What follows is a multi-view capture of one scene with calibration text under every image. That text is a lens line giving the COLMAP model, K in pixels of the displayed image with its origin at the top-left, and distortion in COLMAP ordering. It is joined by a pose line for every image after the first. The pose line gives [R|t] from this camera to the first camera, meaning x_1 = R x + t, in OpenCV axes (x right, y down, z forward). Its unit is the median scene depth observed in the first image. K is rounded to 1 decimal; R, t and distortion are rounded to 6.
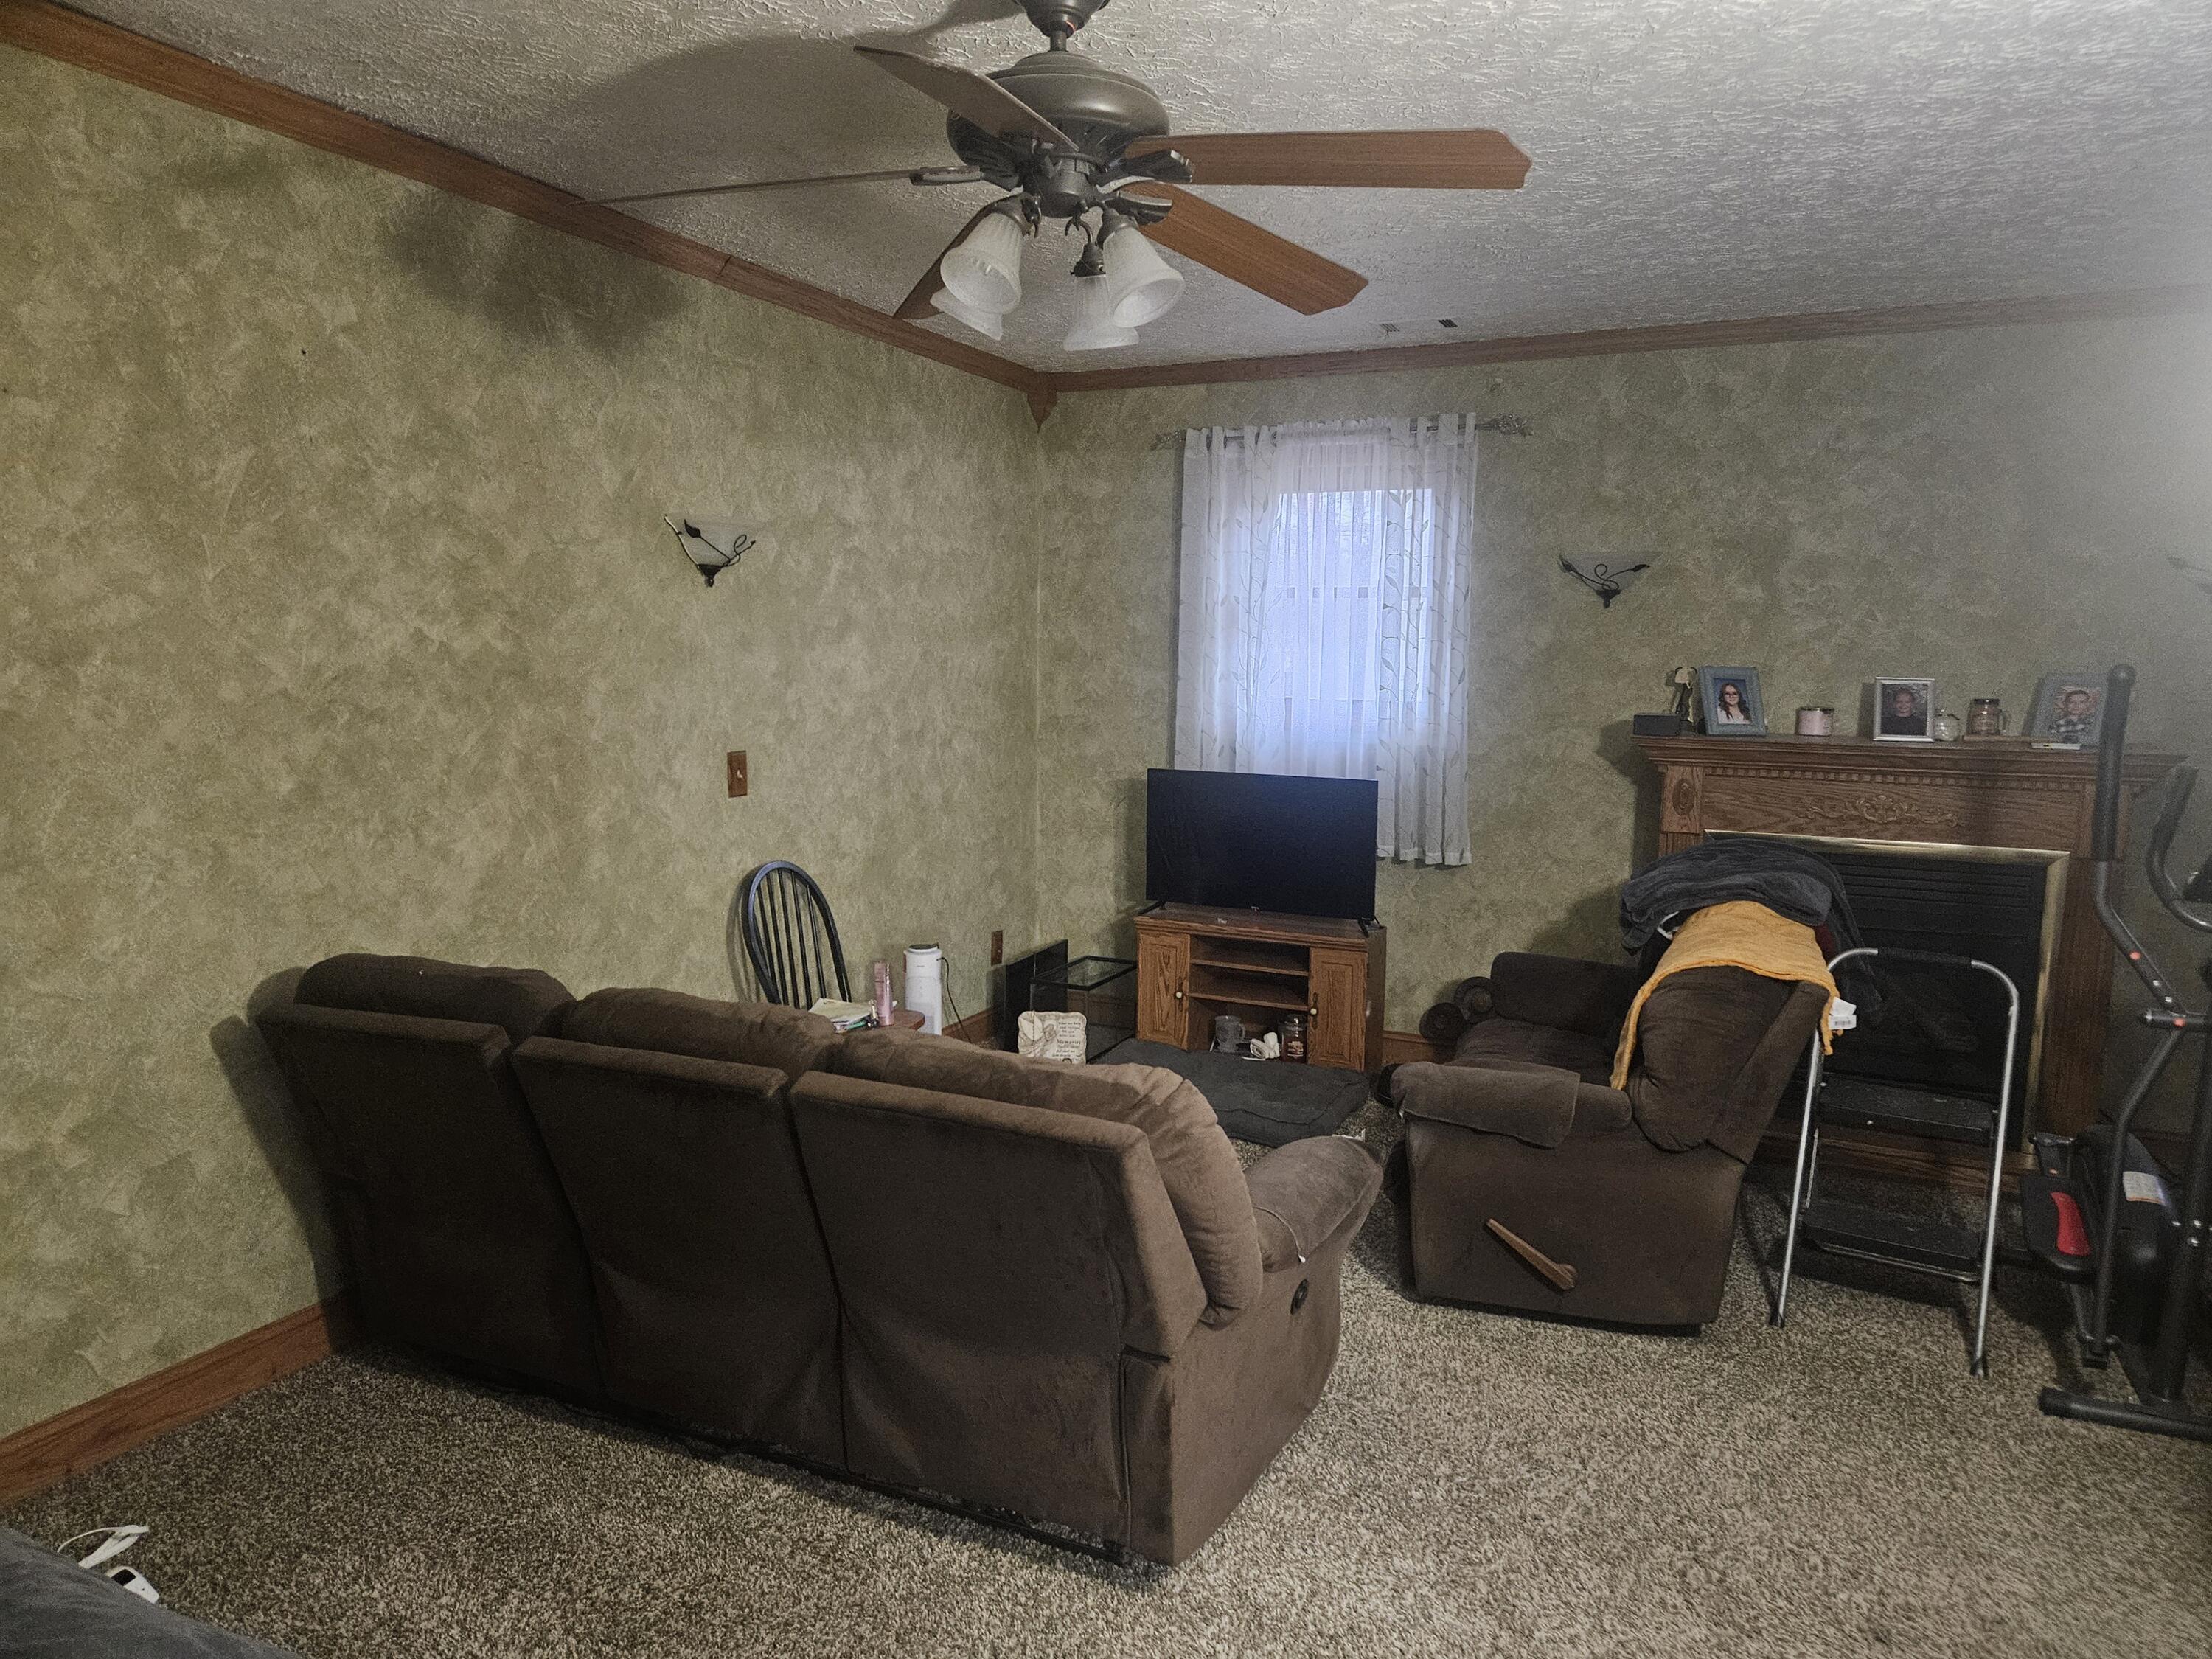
lens RADIAL K [[1483.0, 0, 1084.3], [0, 1483.0, 830.8], [0, 0, 1]] dist [0.083741, -0.069016]
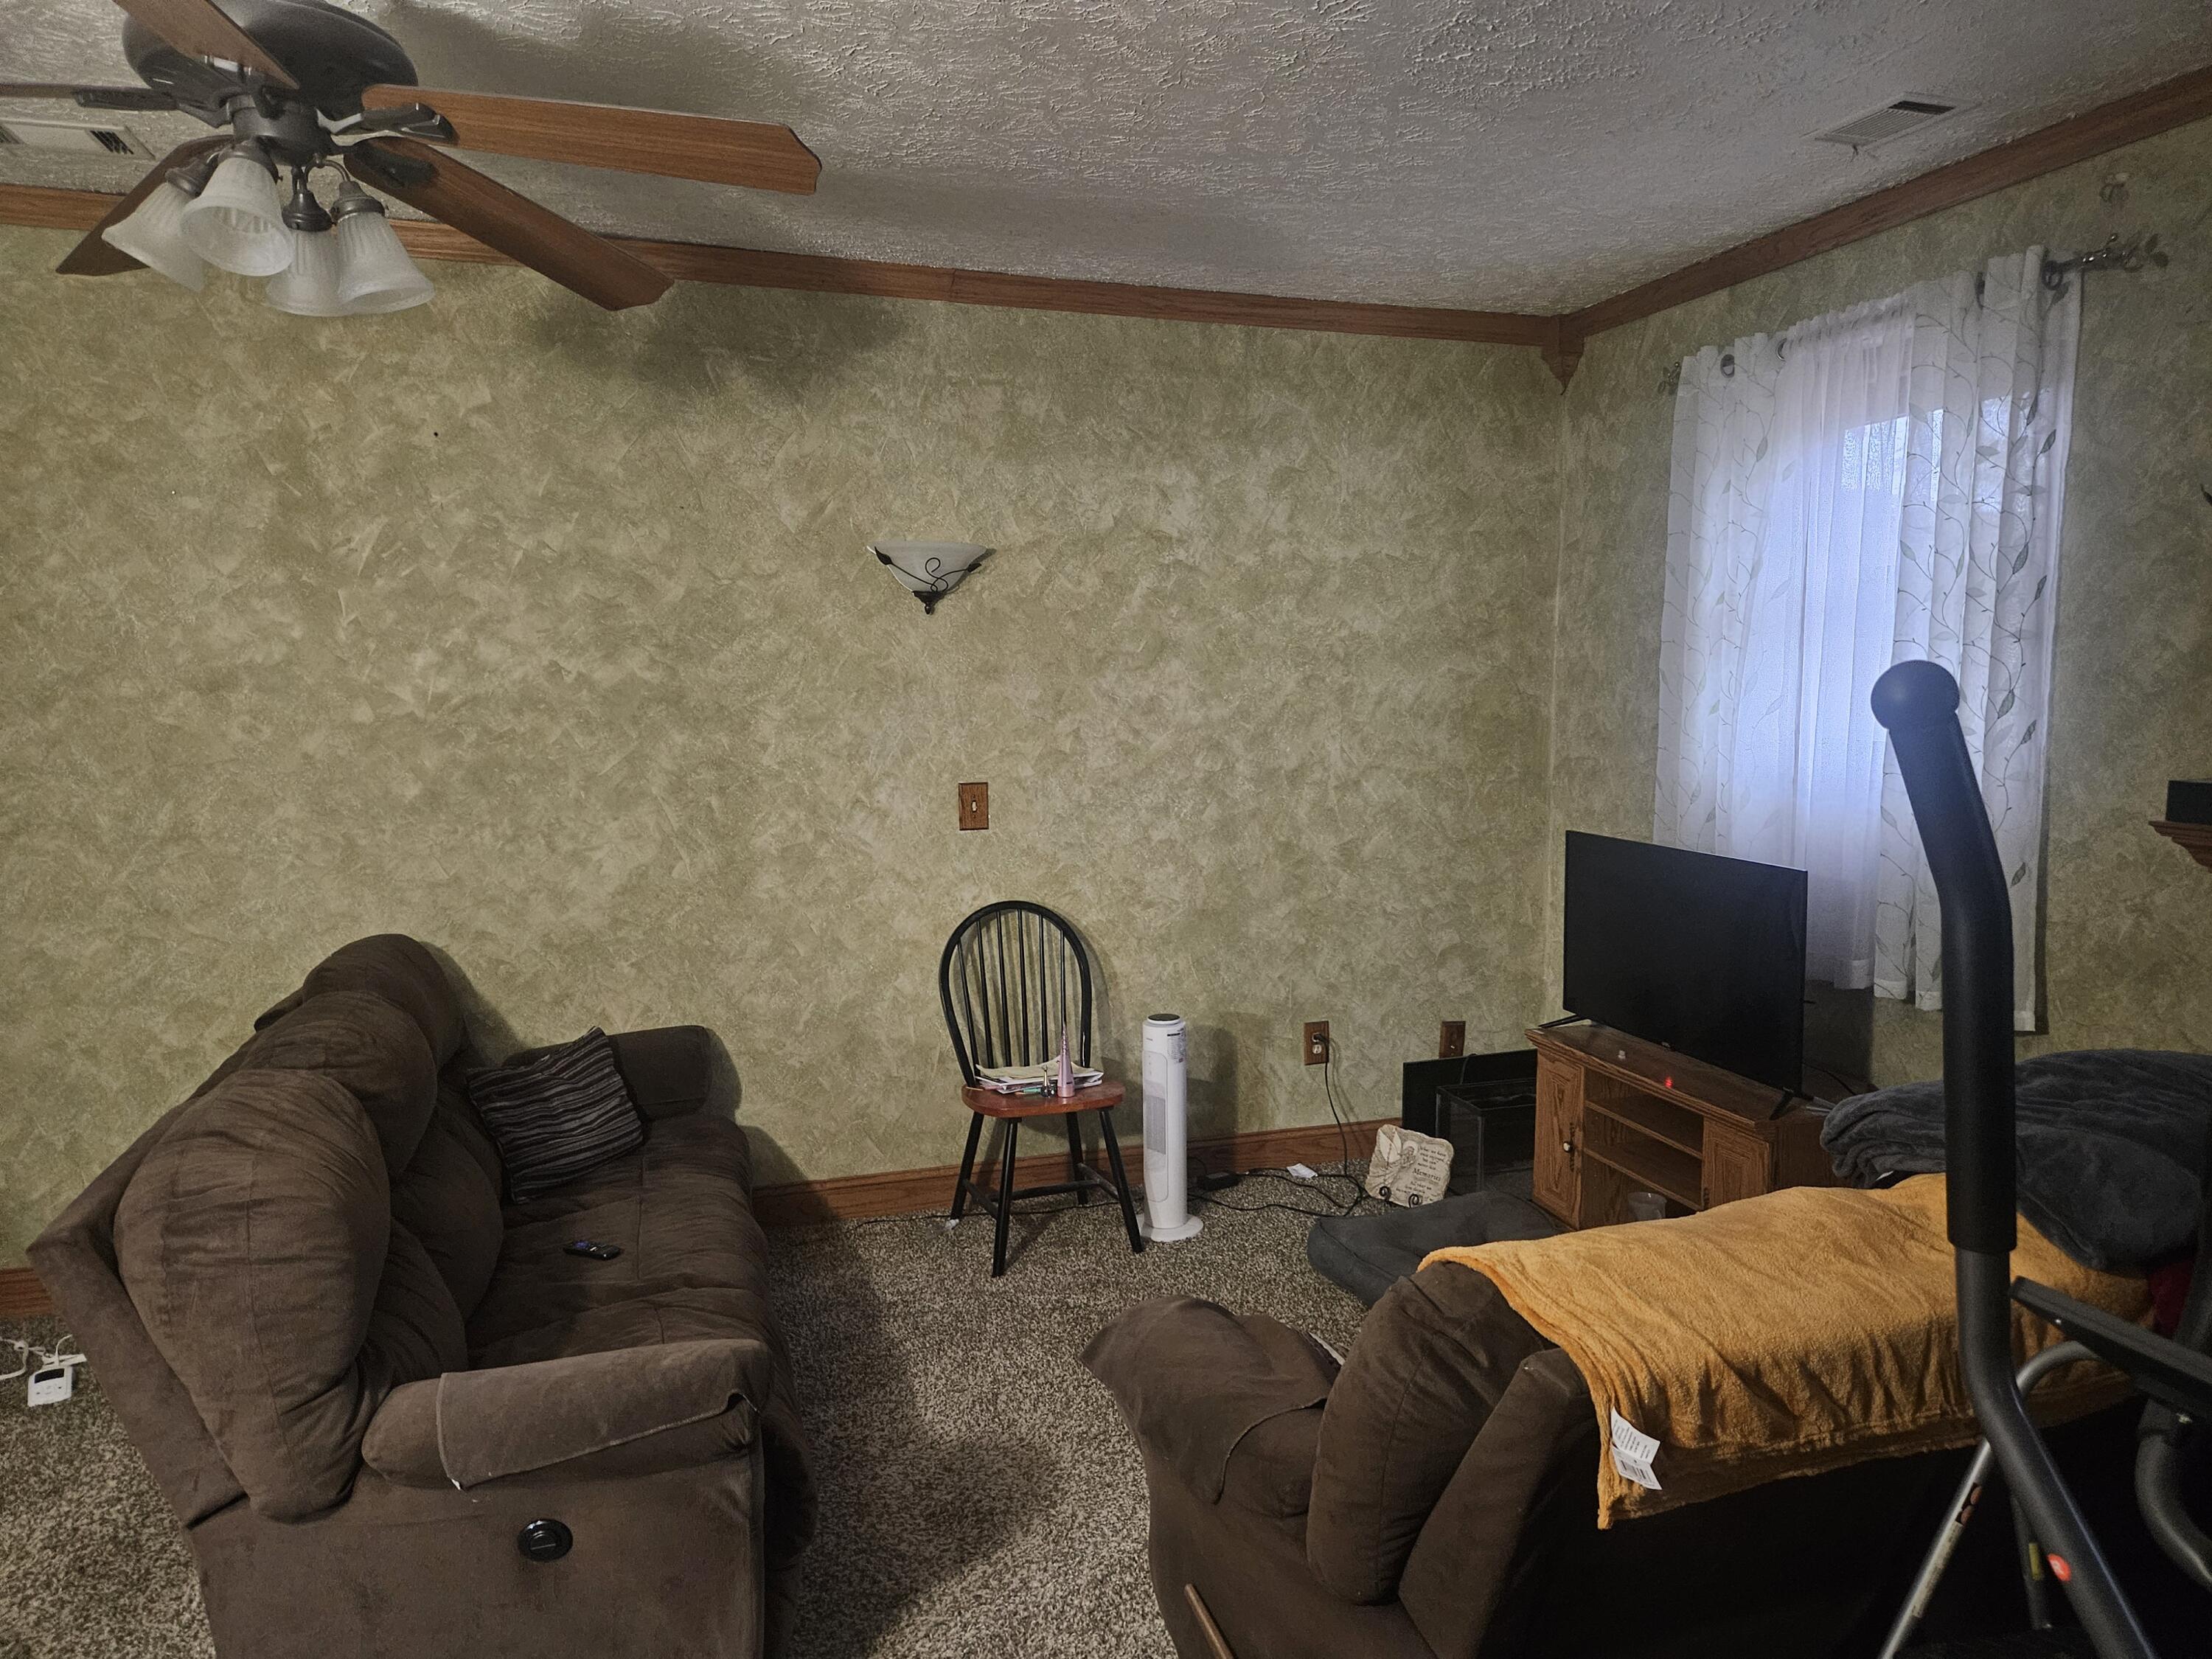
lens RADIAL K [[1436.0, 0, 1074.3], [0, 1436.0, 831.0], [0, 0, 1]] dist [0.081750, -0.075643]
pose [[0.684918, 0.062493, -0.725935, 0.567648], [-0.078842, 0.996822, 0.011425, -0.044198], [0.724342, 0.049409, 0.687669, 0.475843]]
